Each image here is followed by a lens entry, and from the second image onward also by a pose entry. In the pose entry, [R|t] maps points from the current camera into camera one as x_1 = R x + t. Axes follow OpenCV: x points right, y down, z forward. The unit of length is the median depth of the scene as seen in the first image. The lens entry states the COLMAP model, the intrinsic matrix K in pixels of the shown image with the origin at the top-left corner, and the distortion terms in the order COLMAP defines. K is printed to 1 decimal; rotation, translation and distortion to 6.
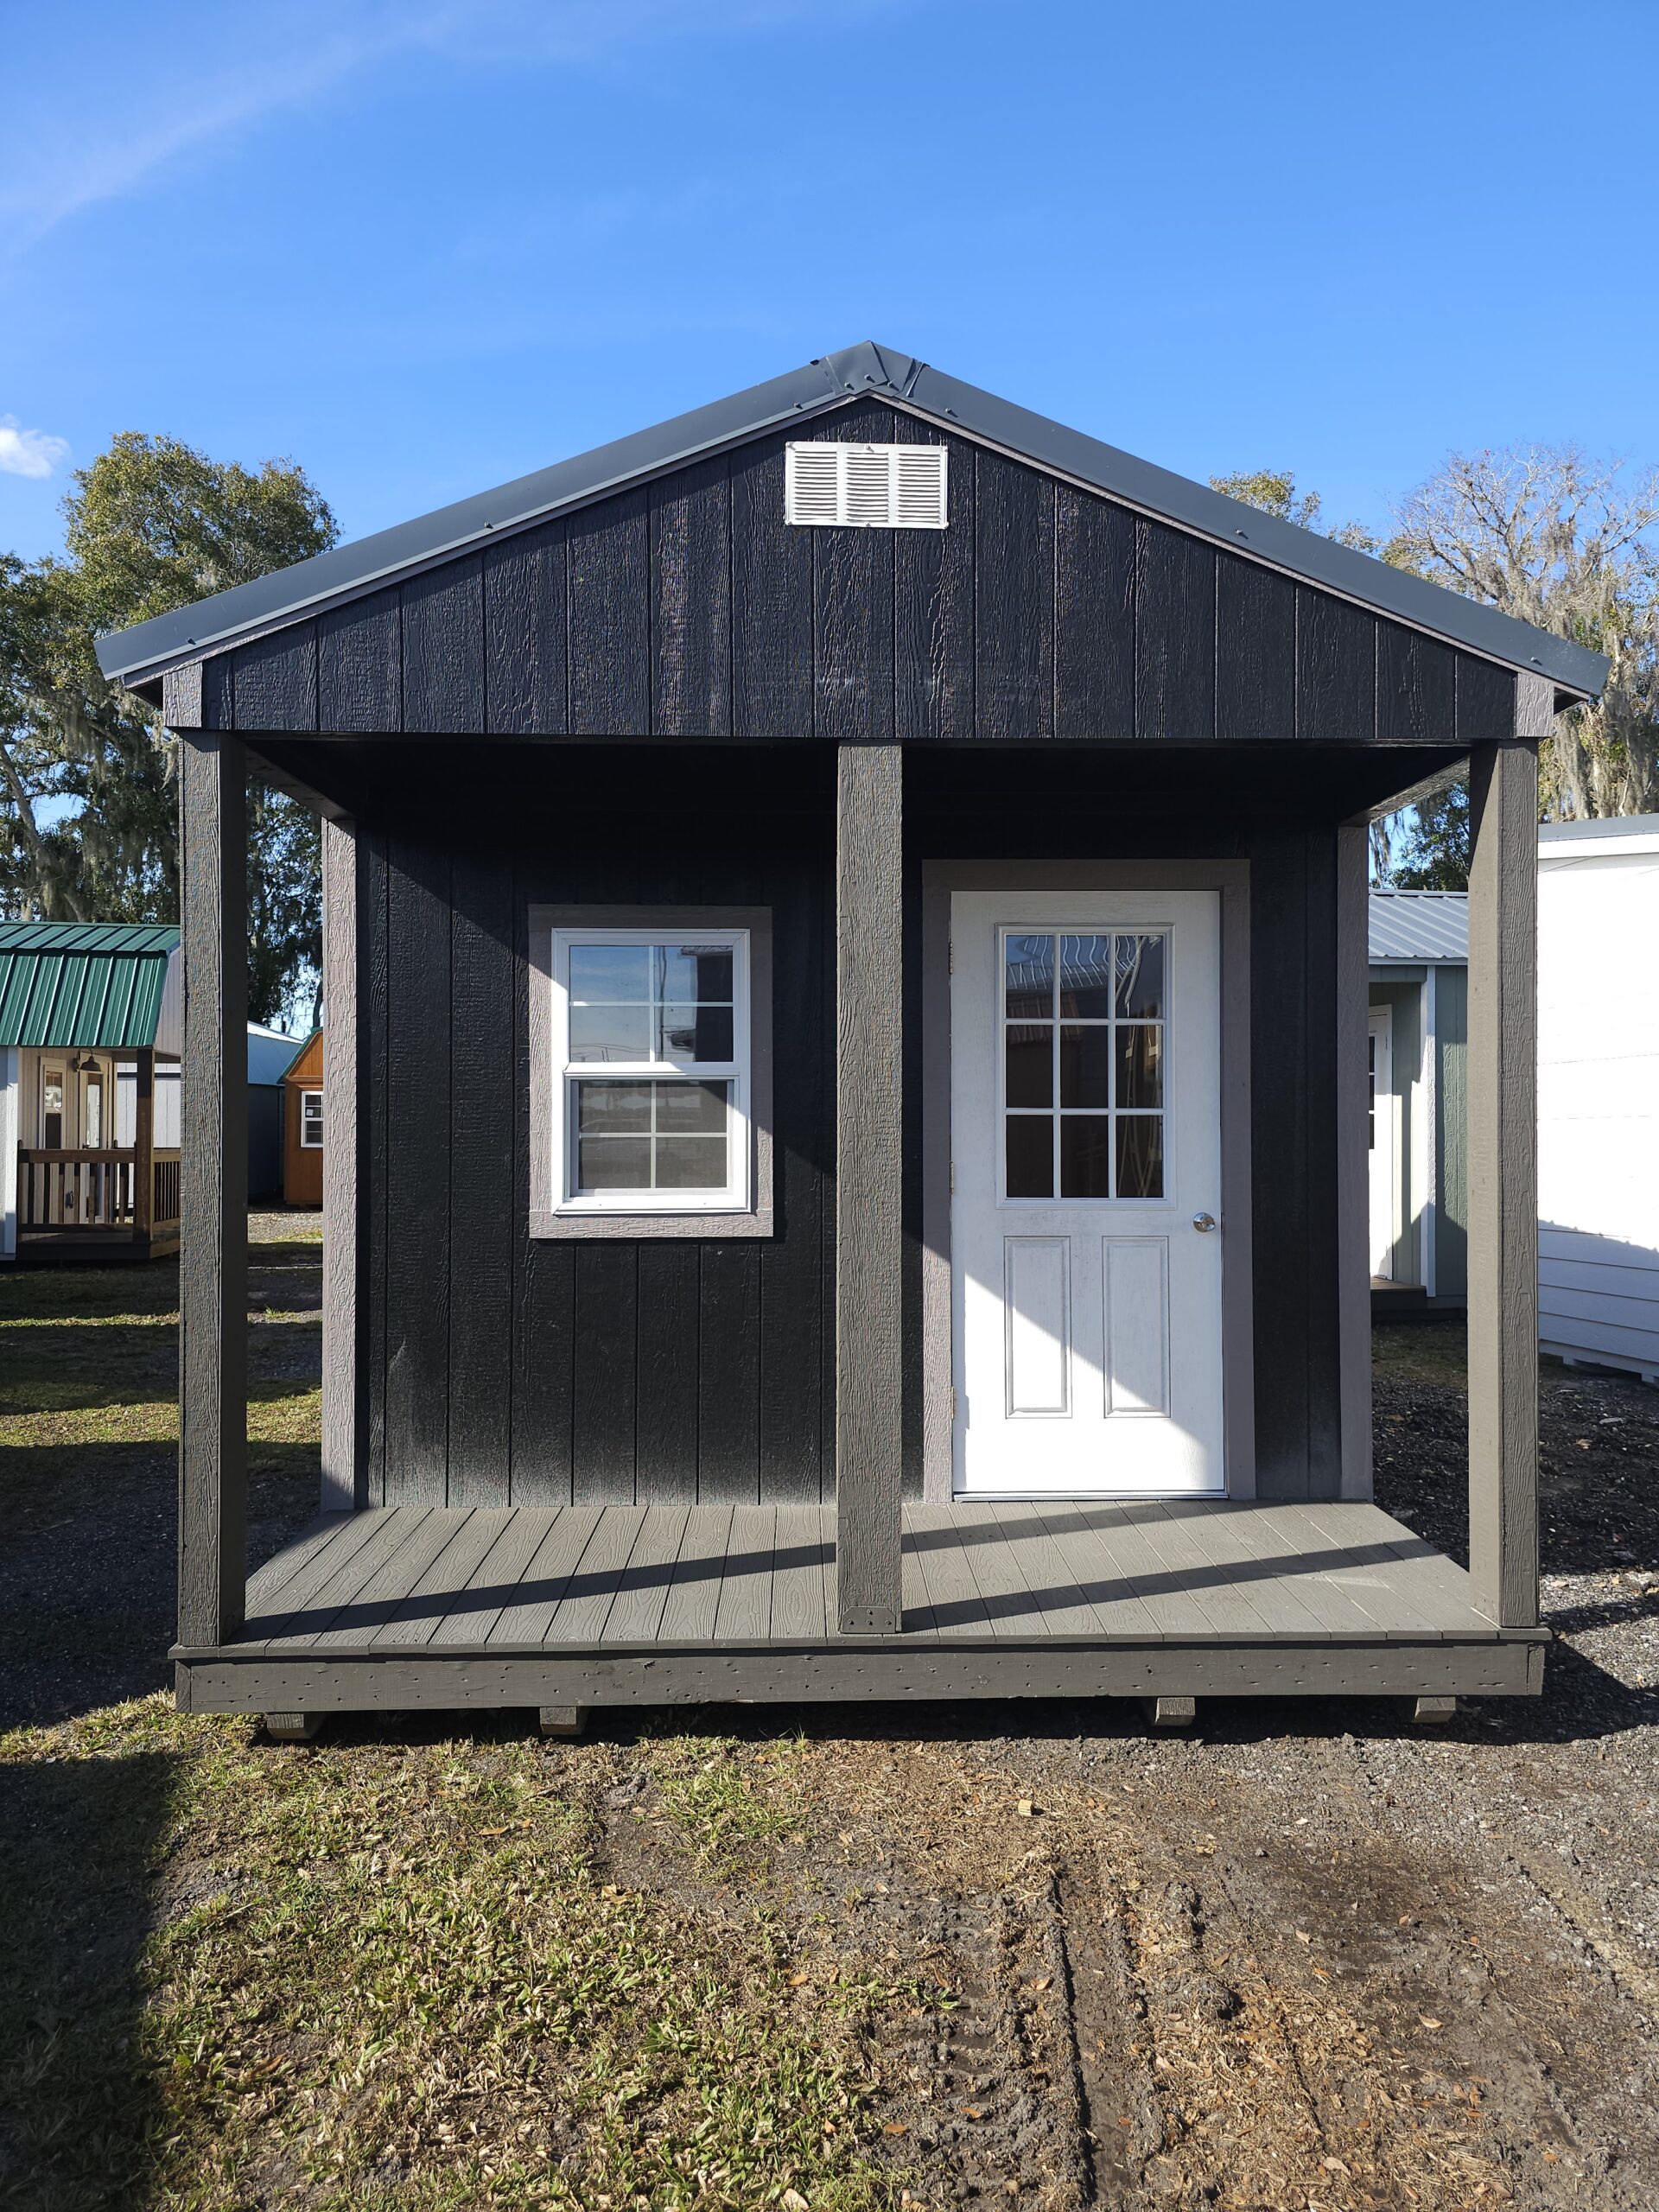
lens RADIAL K [[1465.2, 0, 829.5], [0, 1465.2, 1106.0], [0, 0, 1]] dist [0.061386, -0.047099]
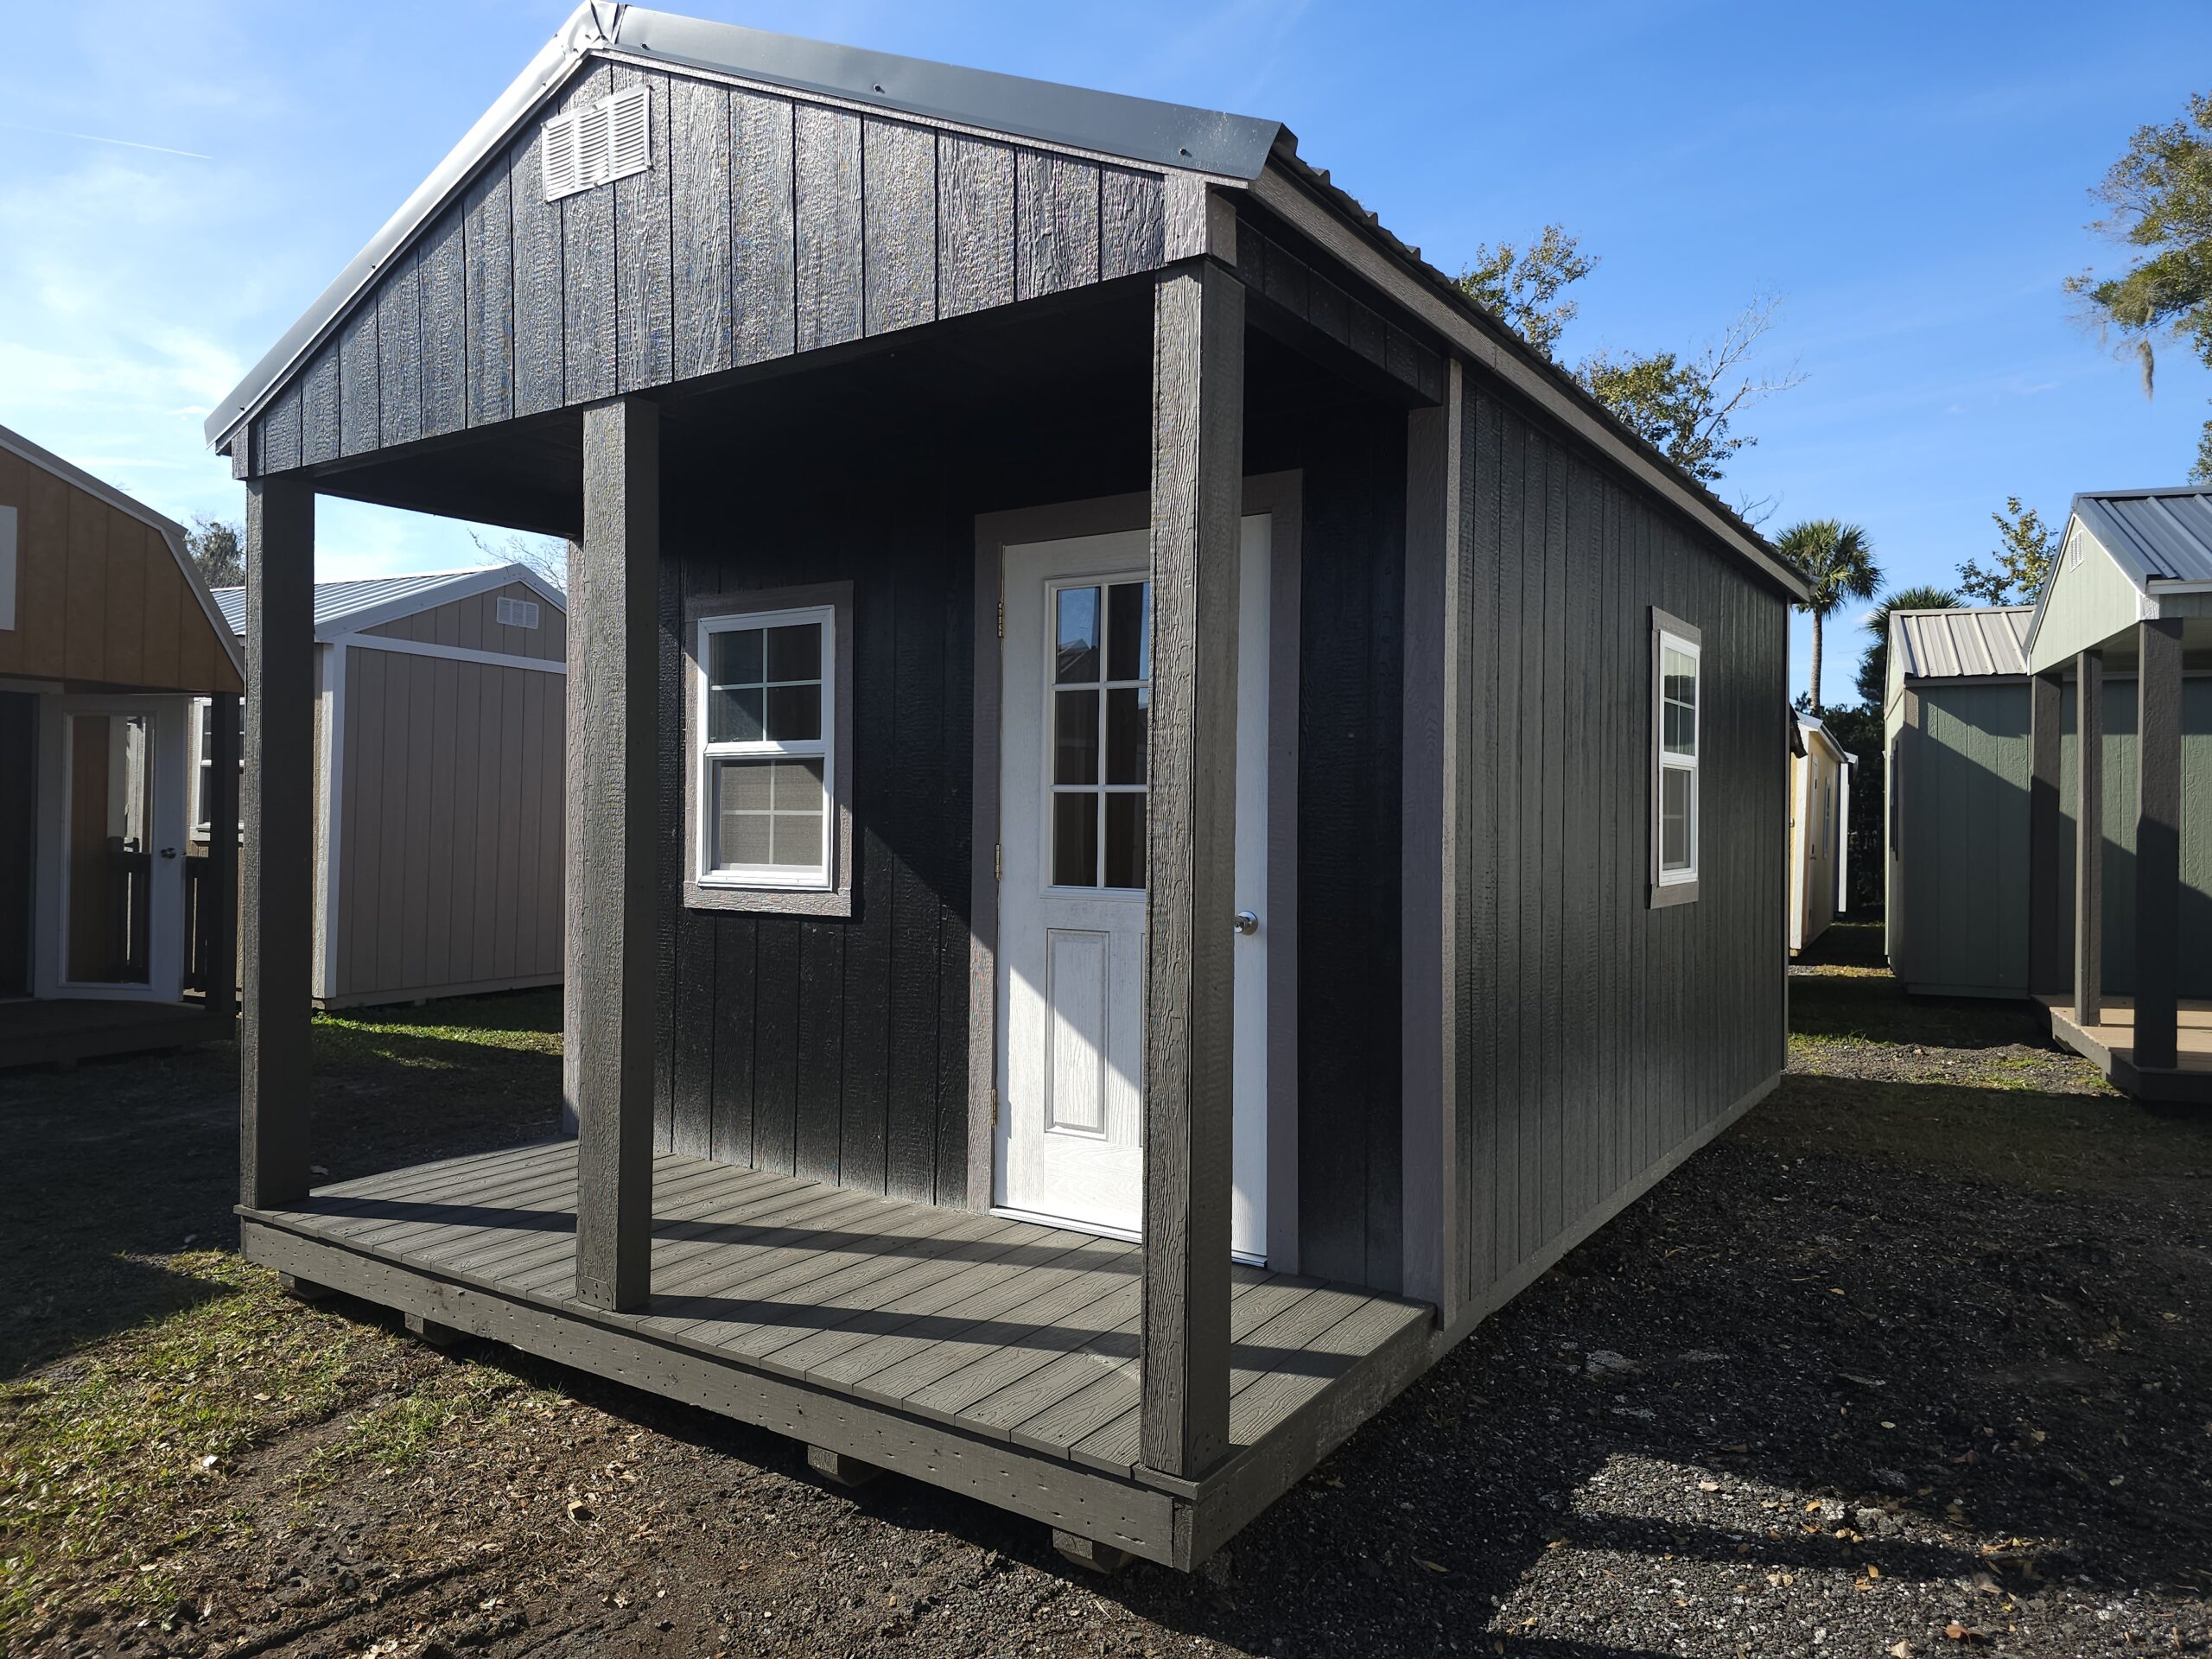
lens RADIAL K [[1465.2, 0, 1099.1], [0, 1465.2, 821.2], [0, 0, 1]] dist [0.061386, -0.047099]
pose [[0.811538, 0.008748, -0.584234, 0.672903], [-0.006620, 0.999961, 0.005777, 0.018513], [0.584262, -0.000821, 0.811564, 0.299255]]
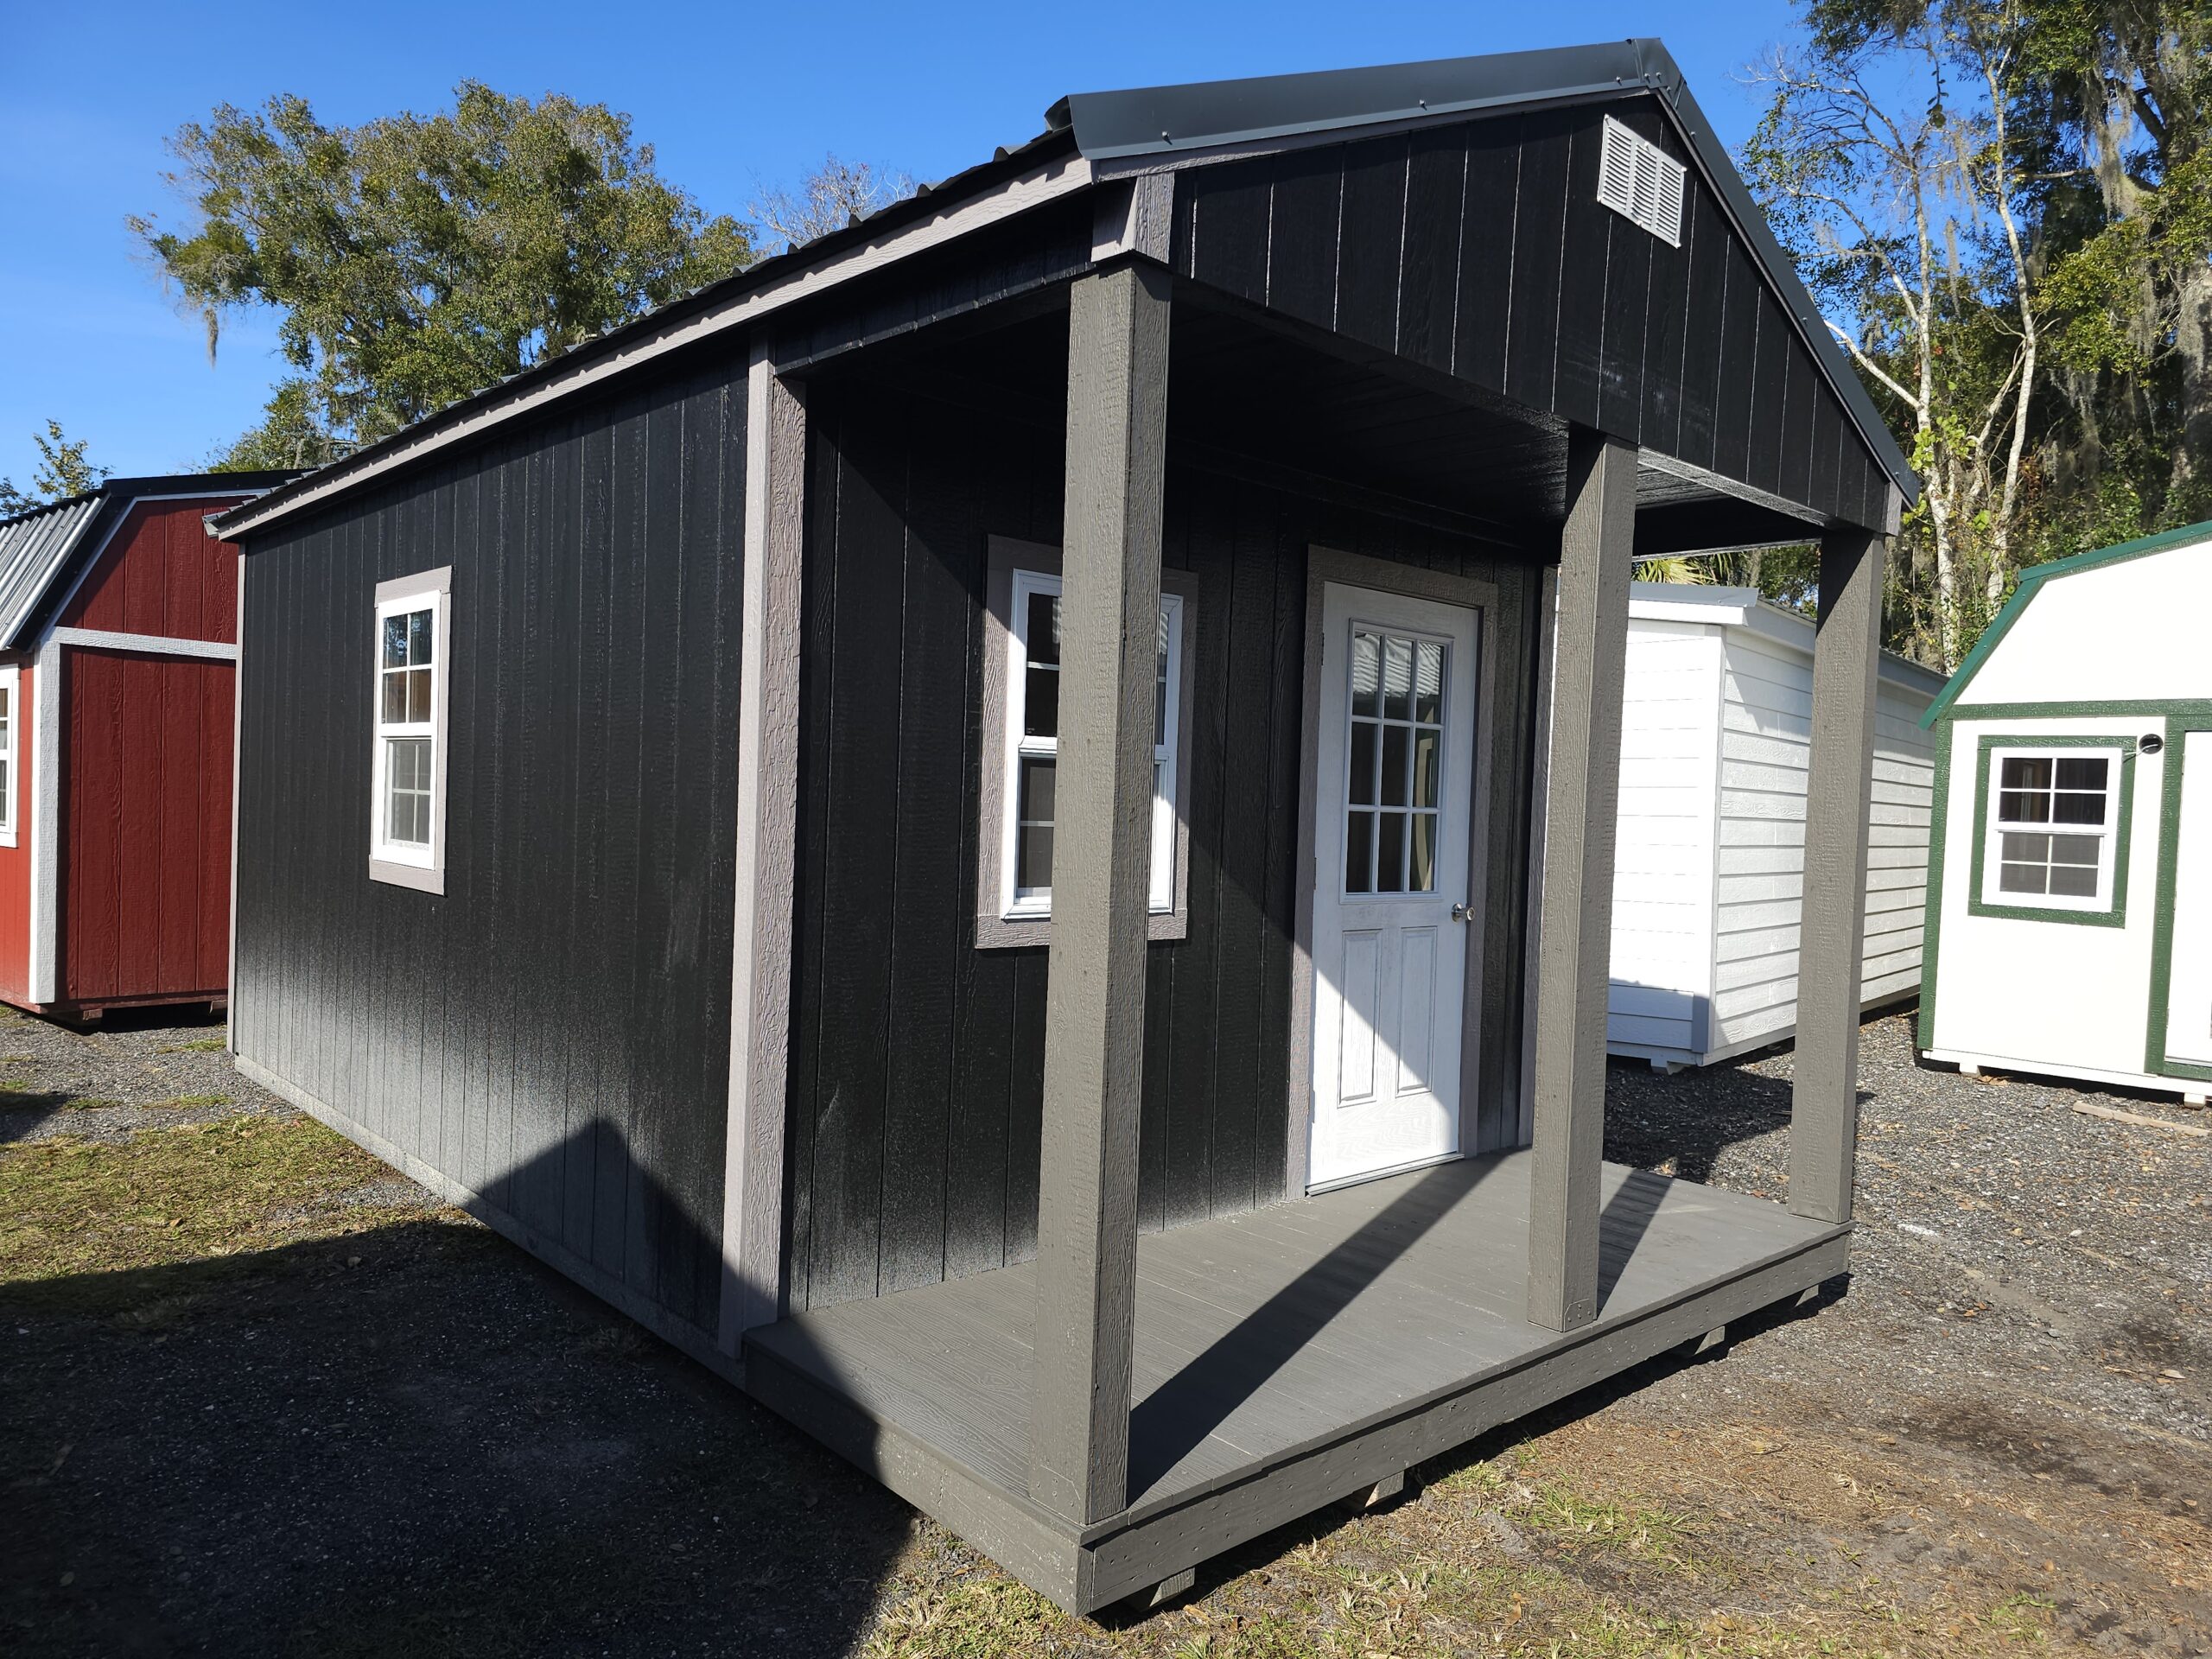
lens RADIAL K [[1470.4, 0, 1096.6], [0, 1470.4, 848.4], [0, 0, 1]] dist [0.053526, -0.050411]
pose [[0.768496, 0.007633, 0.639810, -0.670967], [-0.038197, 0.998693, 0.033964, 0.004129], [-0.638714, -0.050540, 0.767783, 0.334882]]
